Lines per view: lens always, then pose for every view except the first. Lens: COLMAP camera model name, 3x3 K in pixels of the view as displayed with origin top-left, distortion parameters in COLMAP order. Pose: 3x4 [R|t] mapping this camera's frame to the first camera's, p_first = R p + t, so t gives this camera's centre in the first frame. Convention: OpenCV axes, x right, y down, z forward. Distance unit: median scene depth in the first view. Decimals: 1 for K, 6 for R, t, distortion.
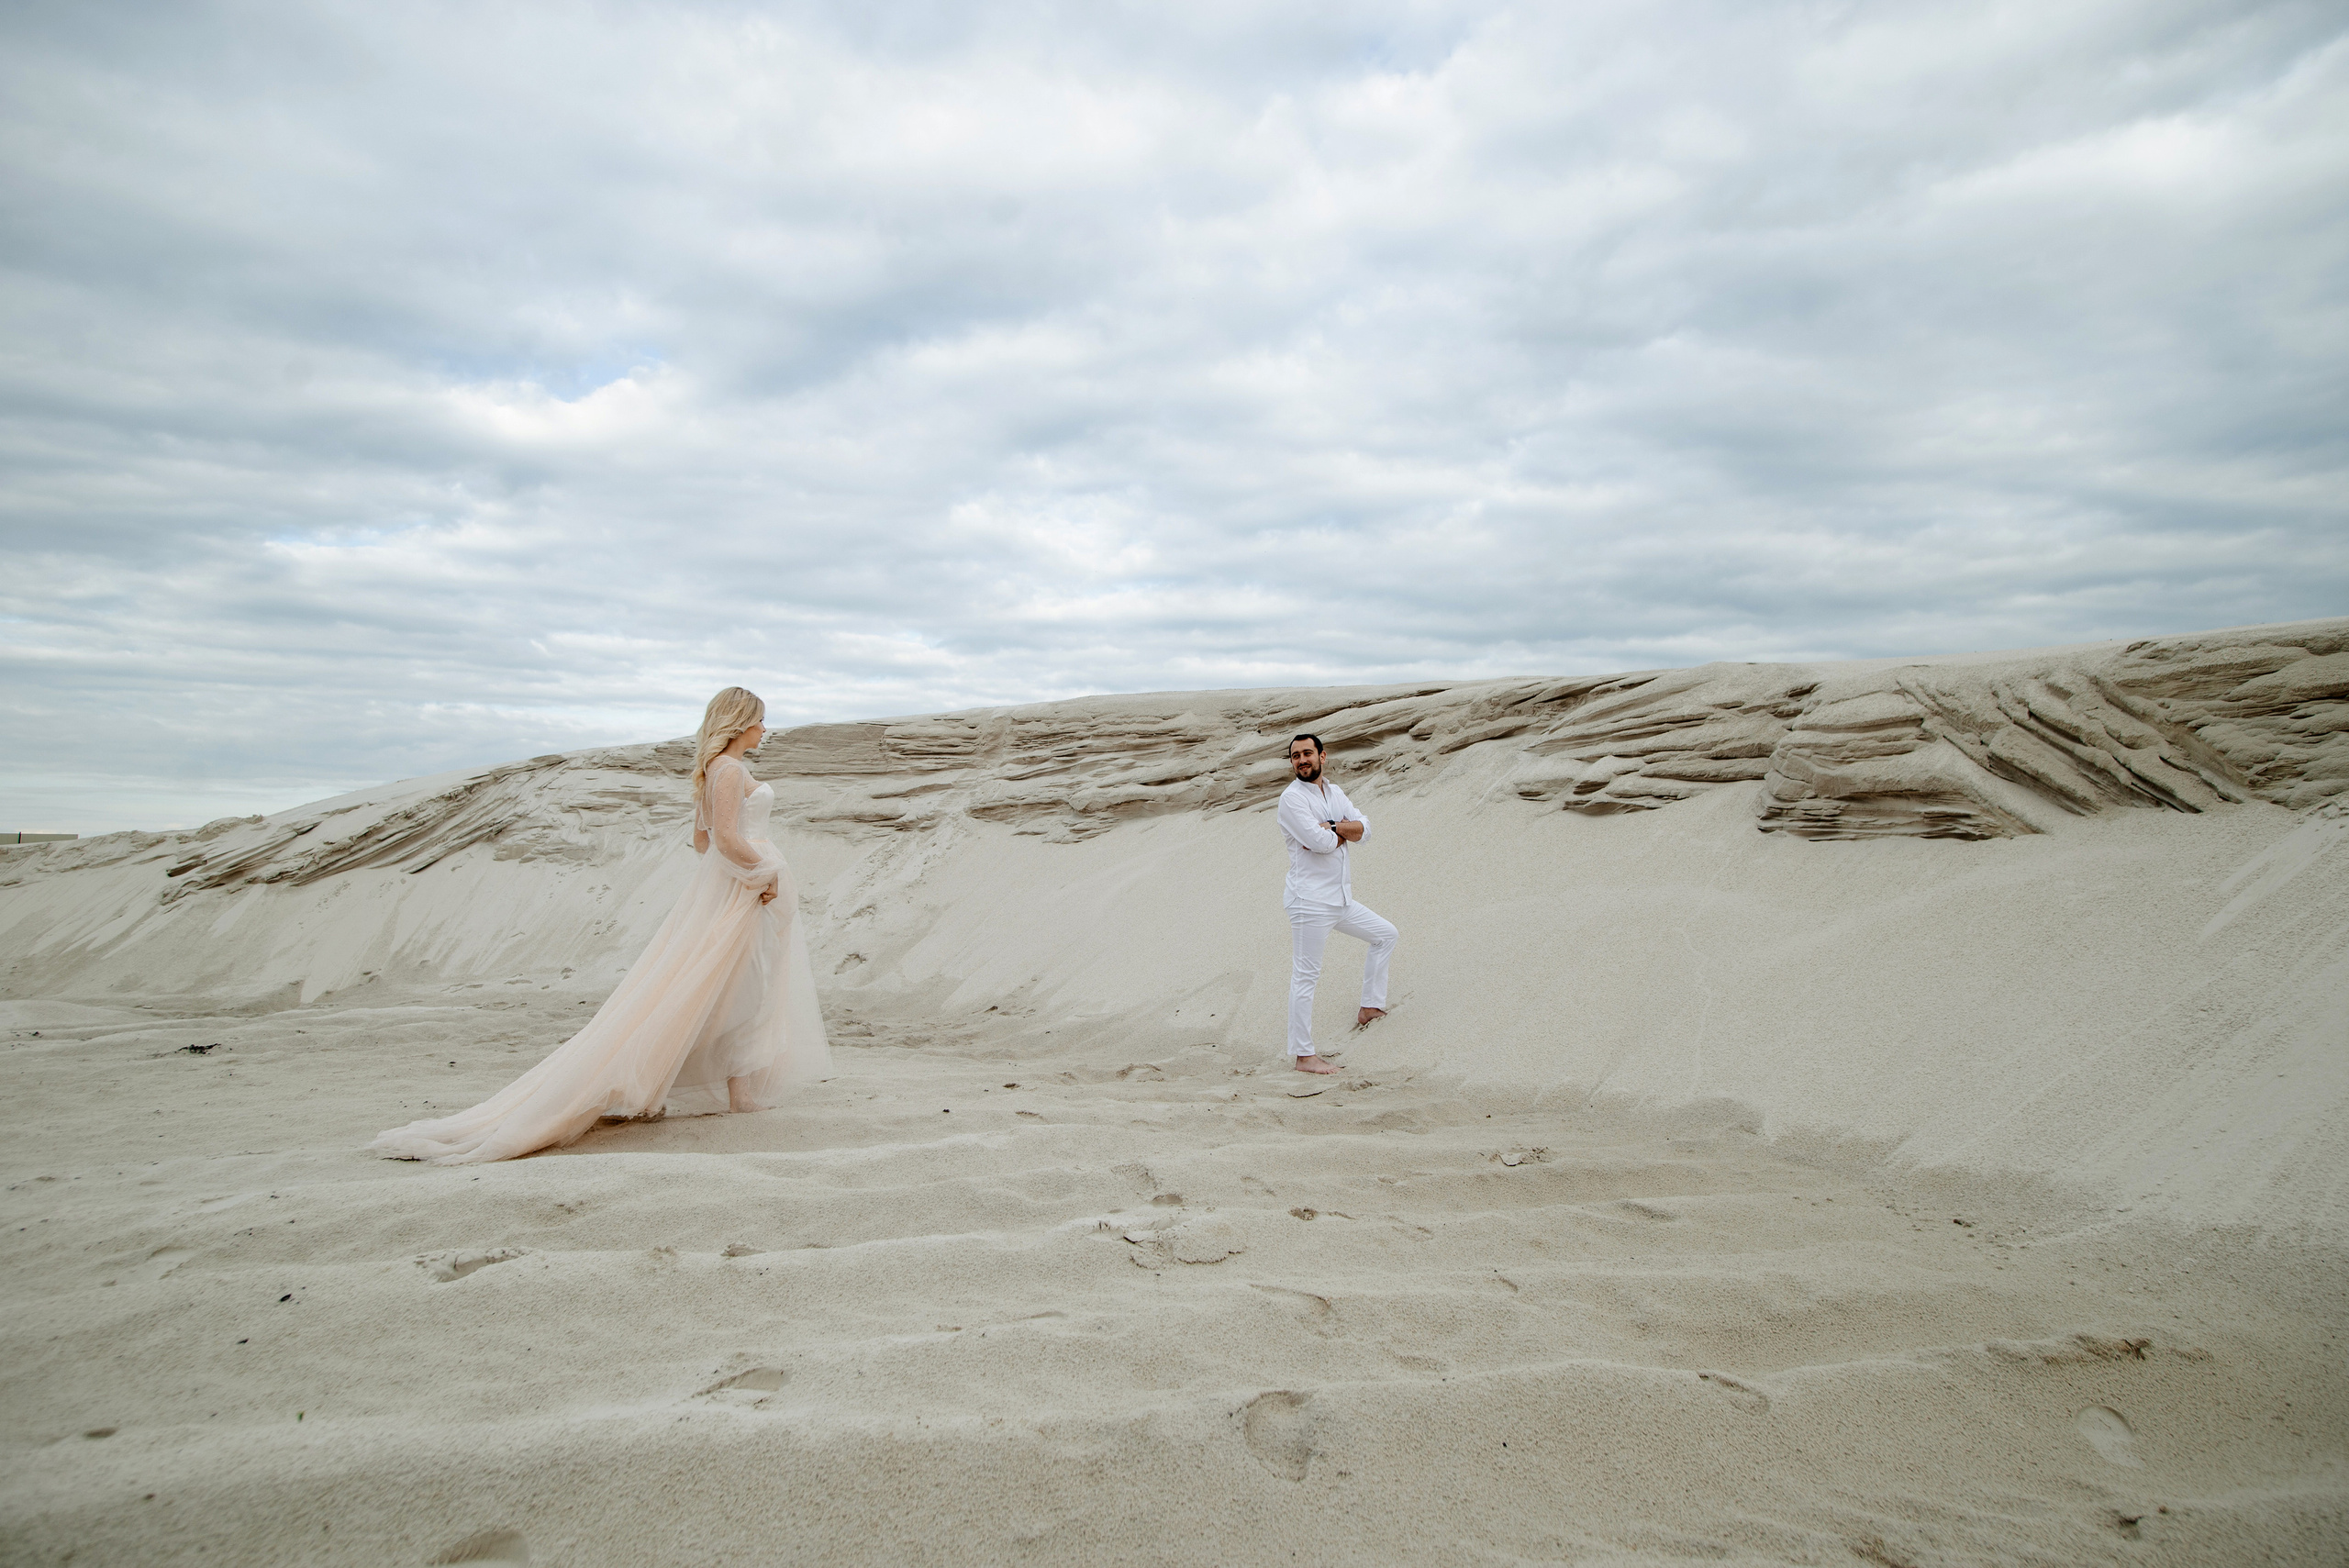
lens RADIAL K [[1342.4, 0, 1171.5], [0, 1342.4, 813.7], [0, 0, 1]] dist [-0.091559, 0.076644]
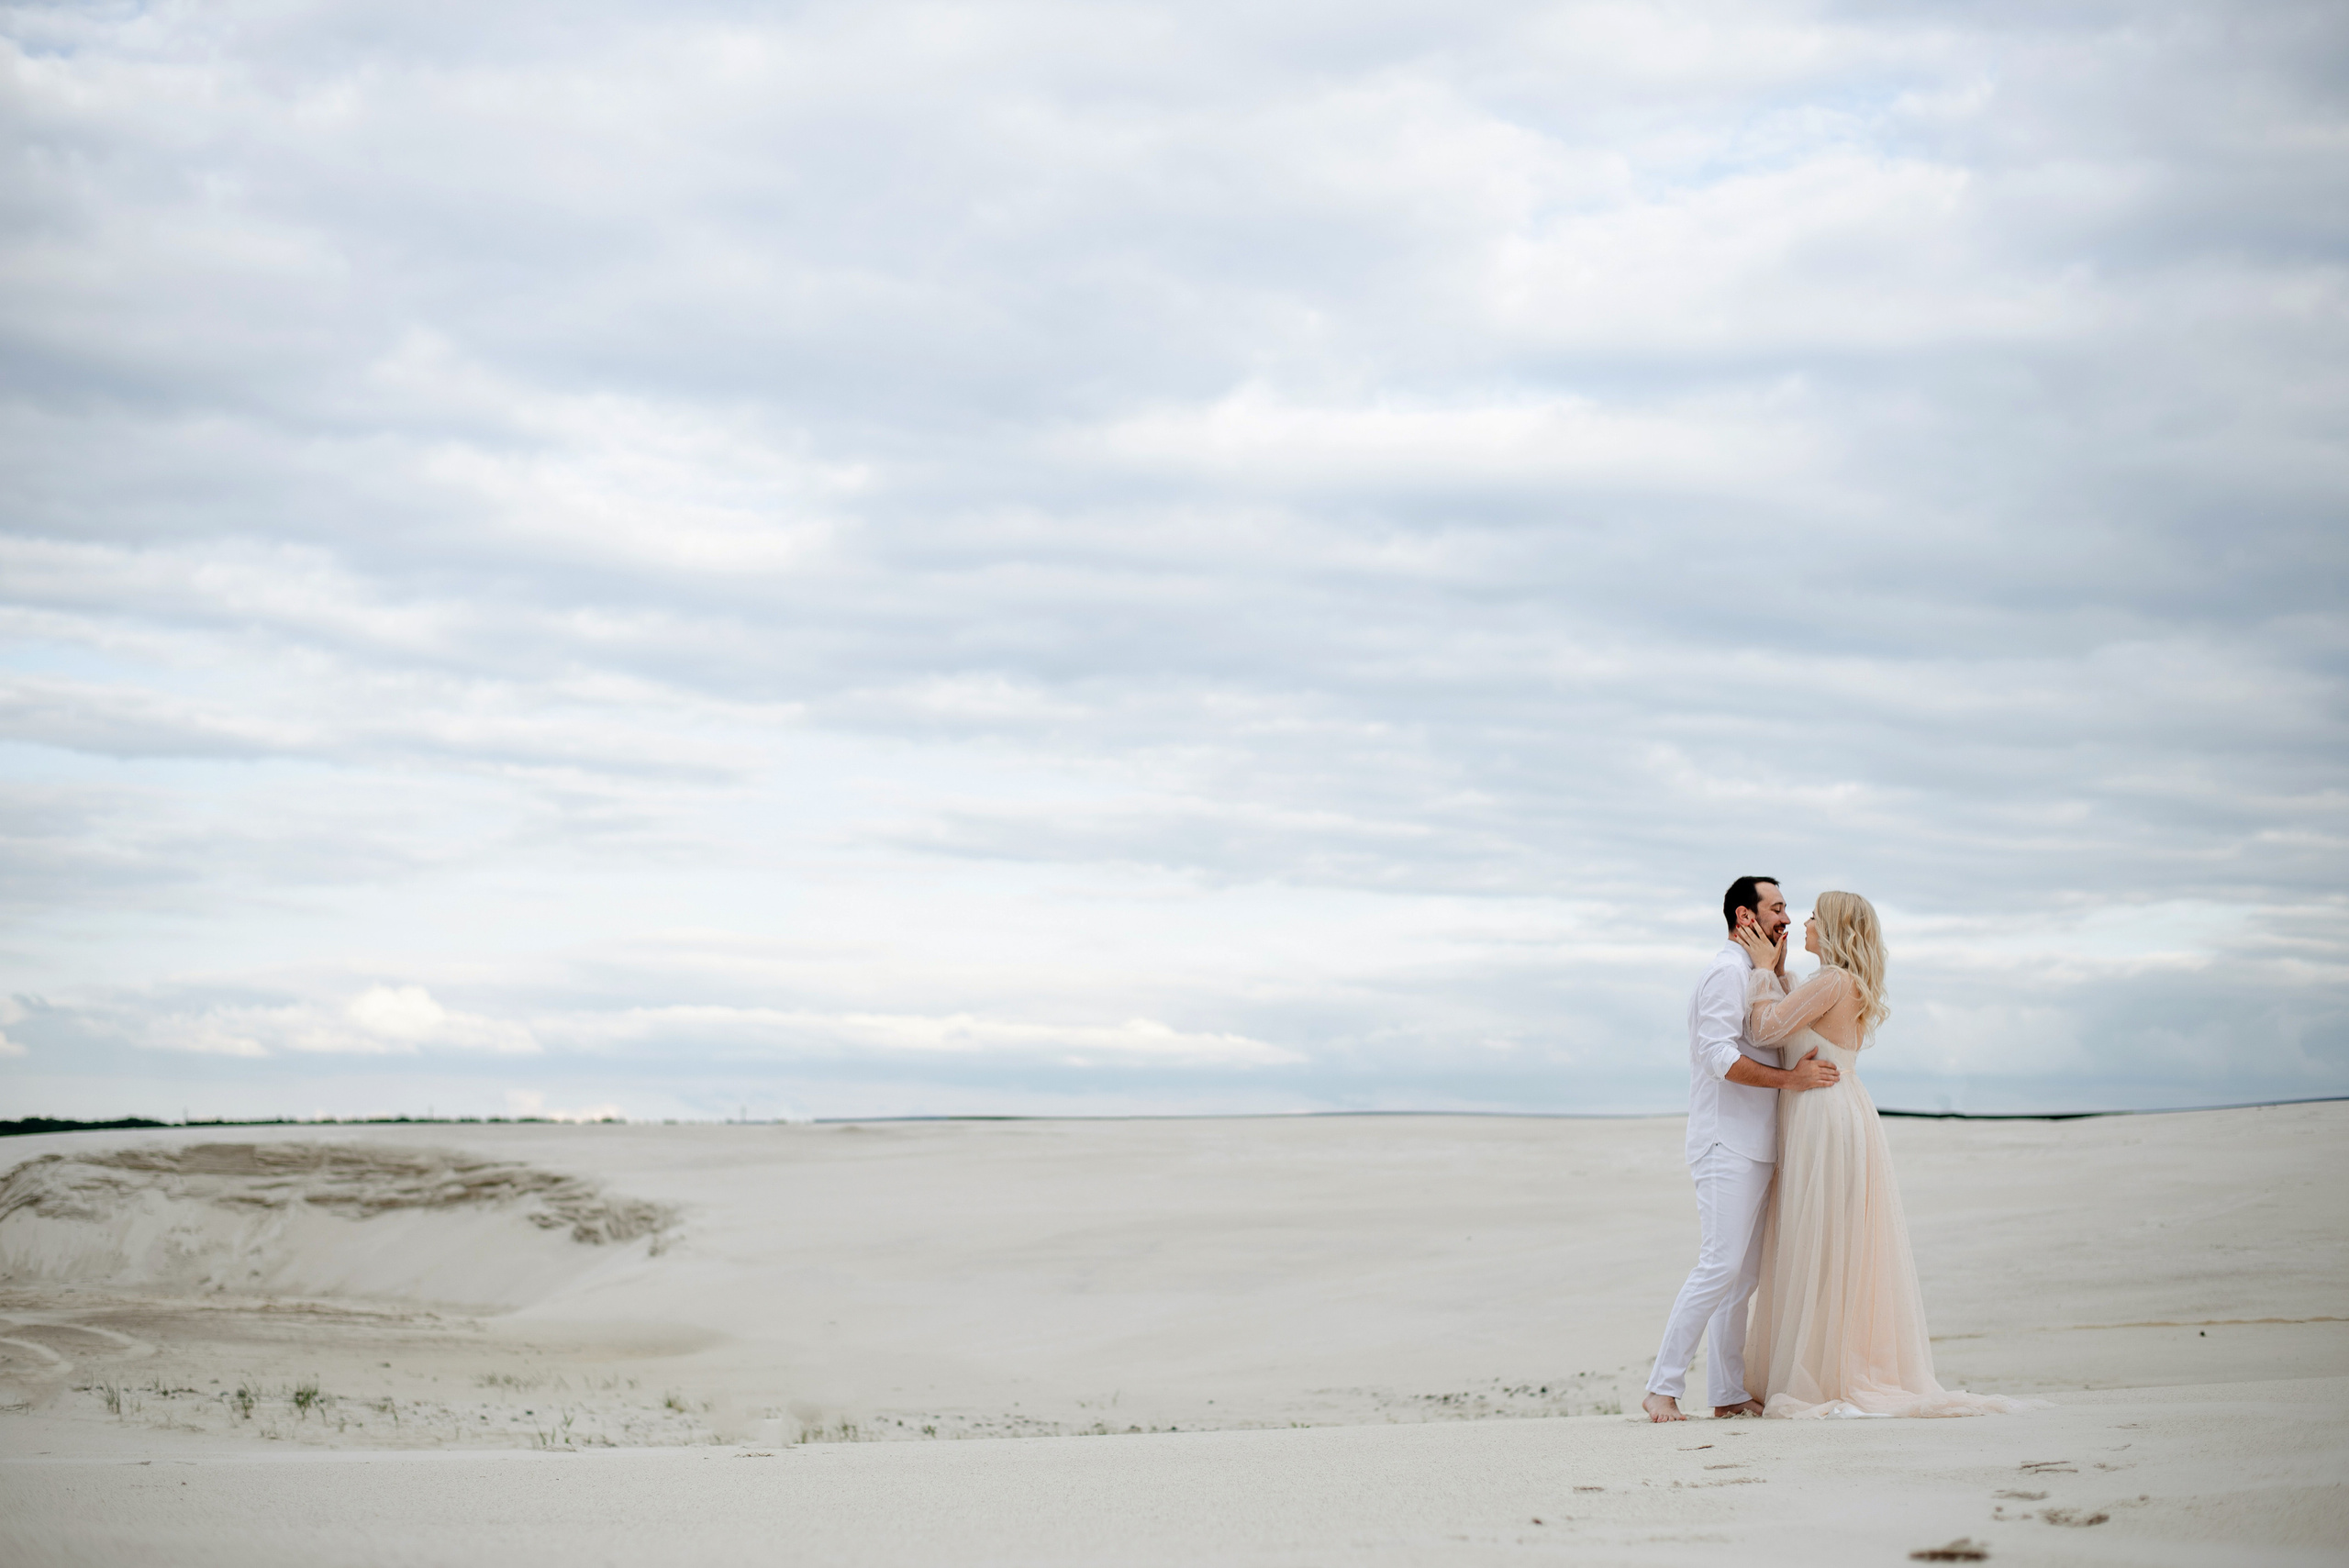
lens RADIAL K [[3270.0, 0, 1174.5], [0, 3270.0, 784.0], [0, 0, 1]] dist [-0.095827, -0.033733]
pose [[0.981688, 0.050632, 0.183645, 0.318117], [-0.037049, 0.996369, -0.076660, -0.485396], [-0.186859, 0.068452, 0.979999, -6.483681]]
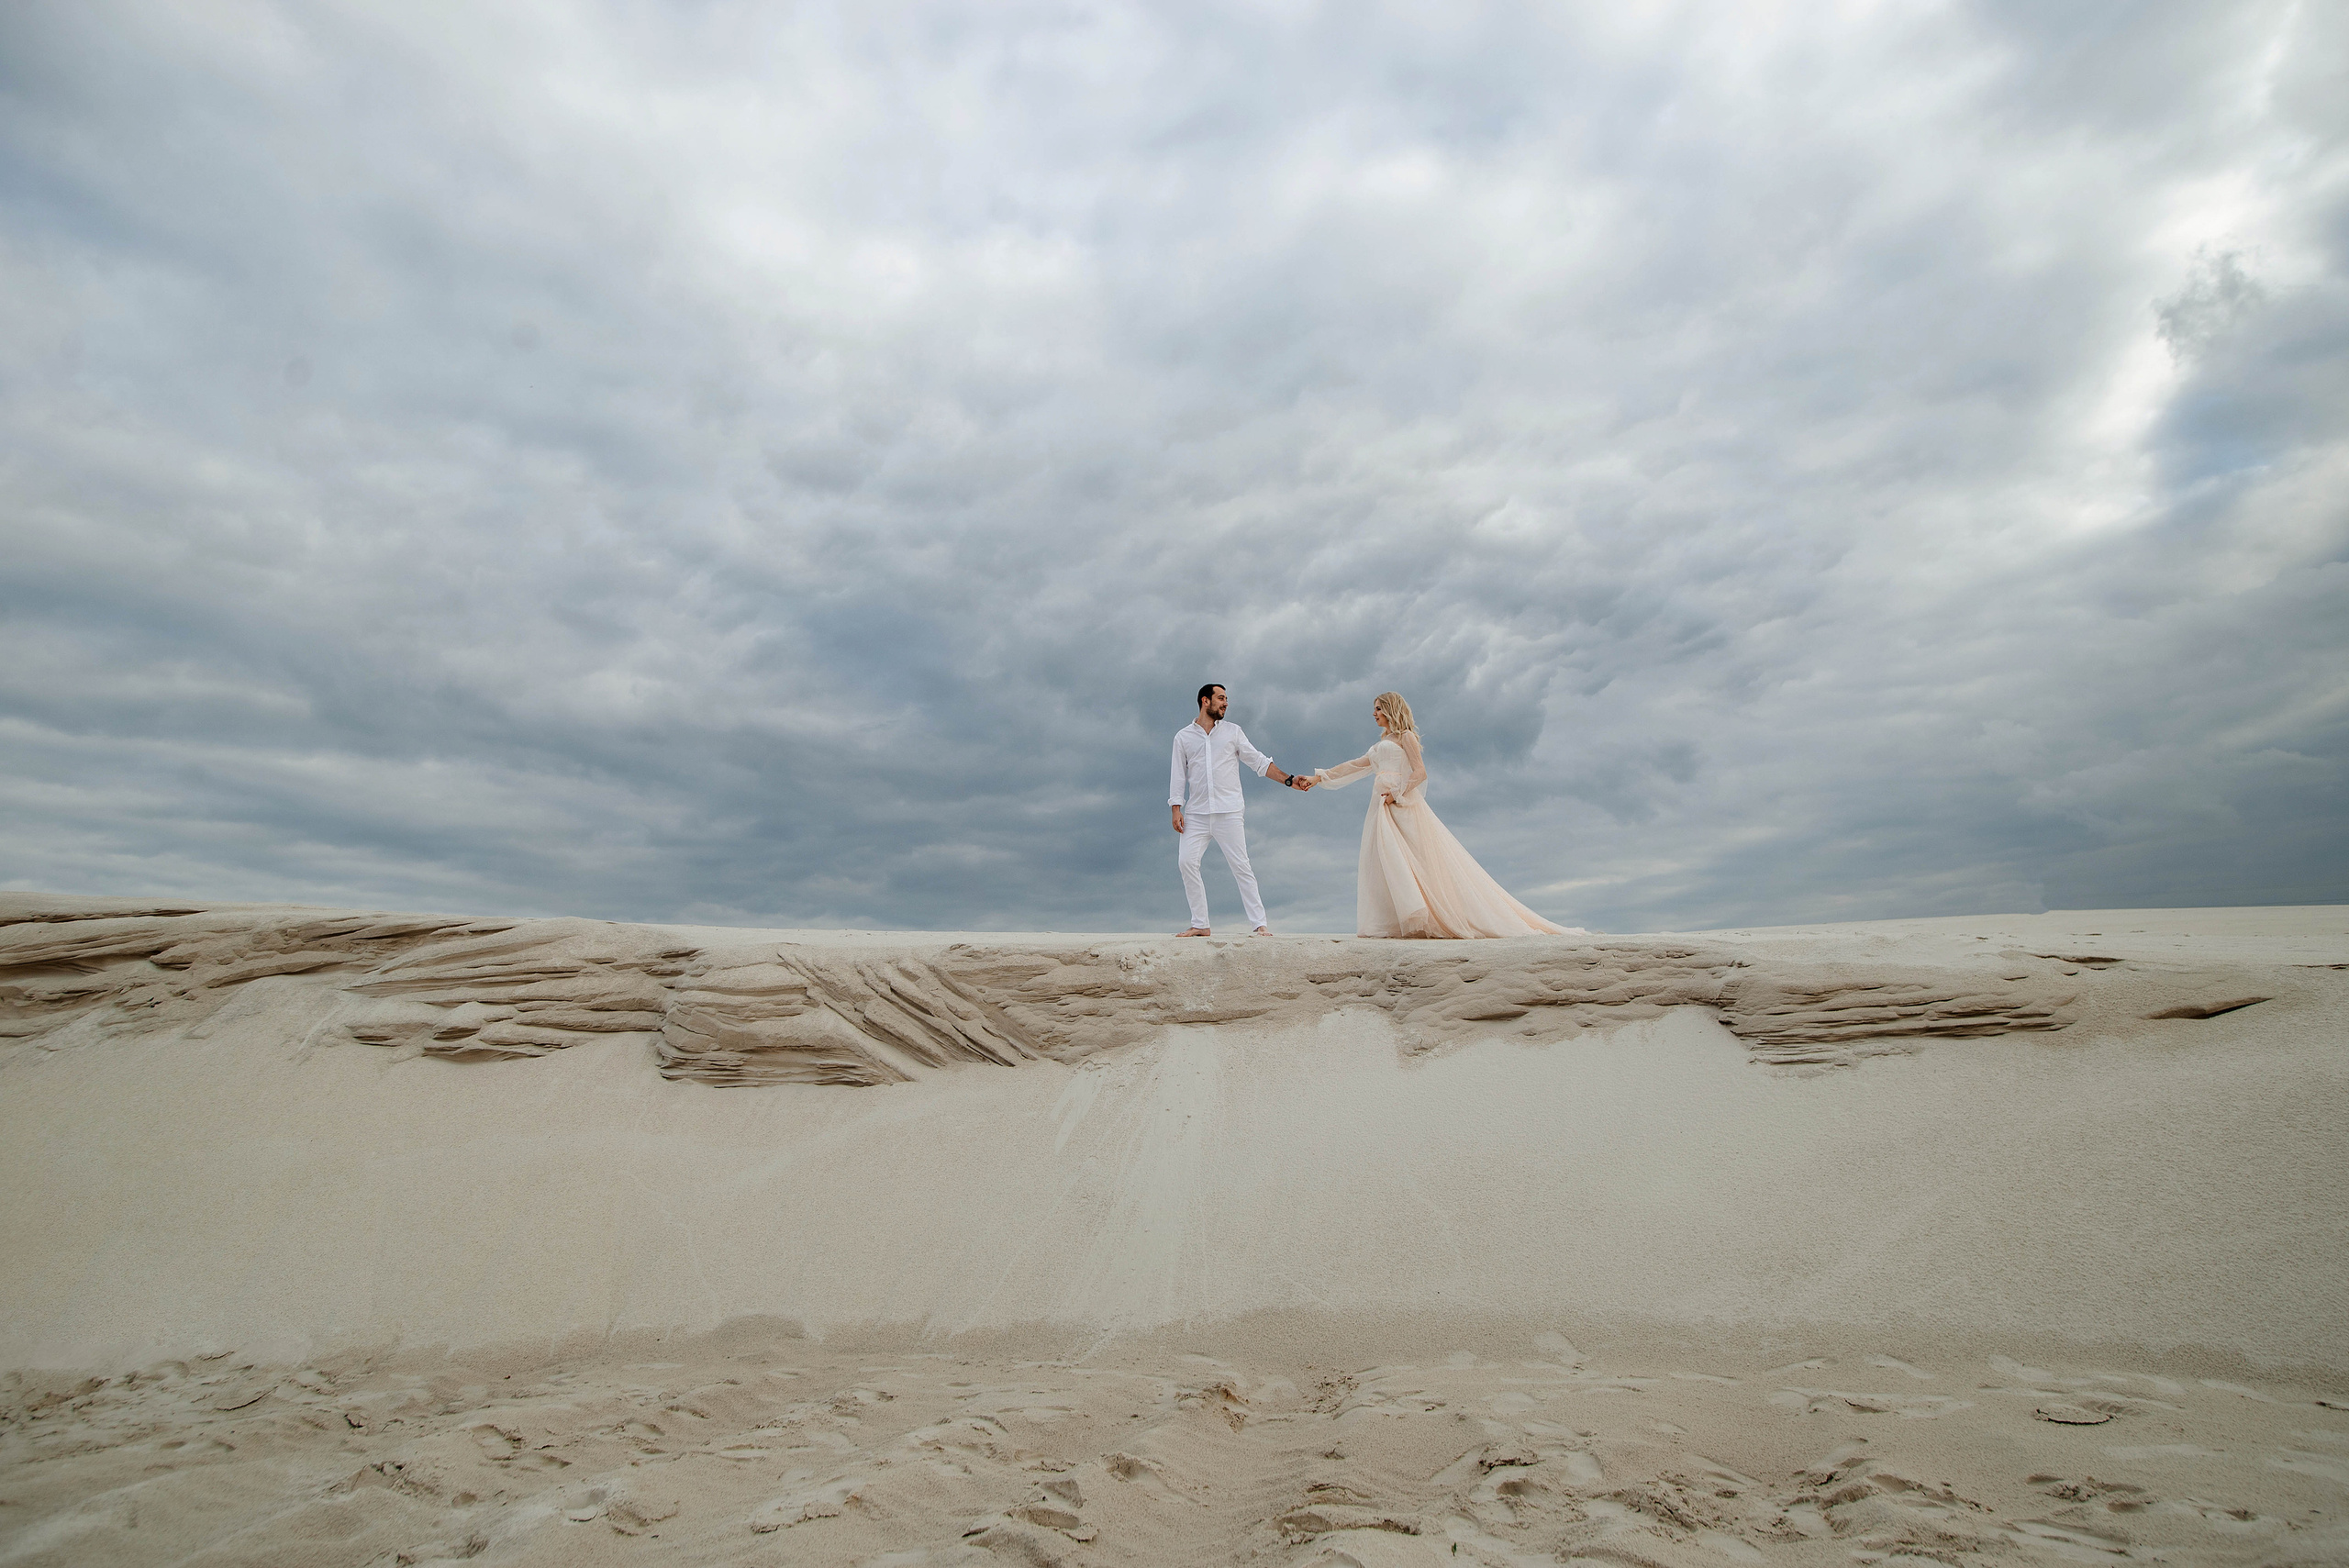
lens RADIAL K [[1342.4, 0, 1171.5], [0, 1342.4, 813.7], [0, 0, 1]] dist [-0.091559, 0.076644]
pose [[0.504419, 0.155017, 0.849430, -0.279773], [-0.002223, 0.983982, -0.178252, -0.007864], [-0.863456, 0.088026, 0.496684, 0.041299]]
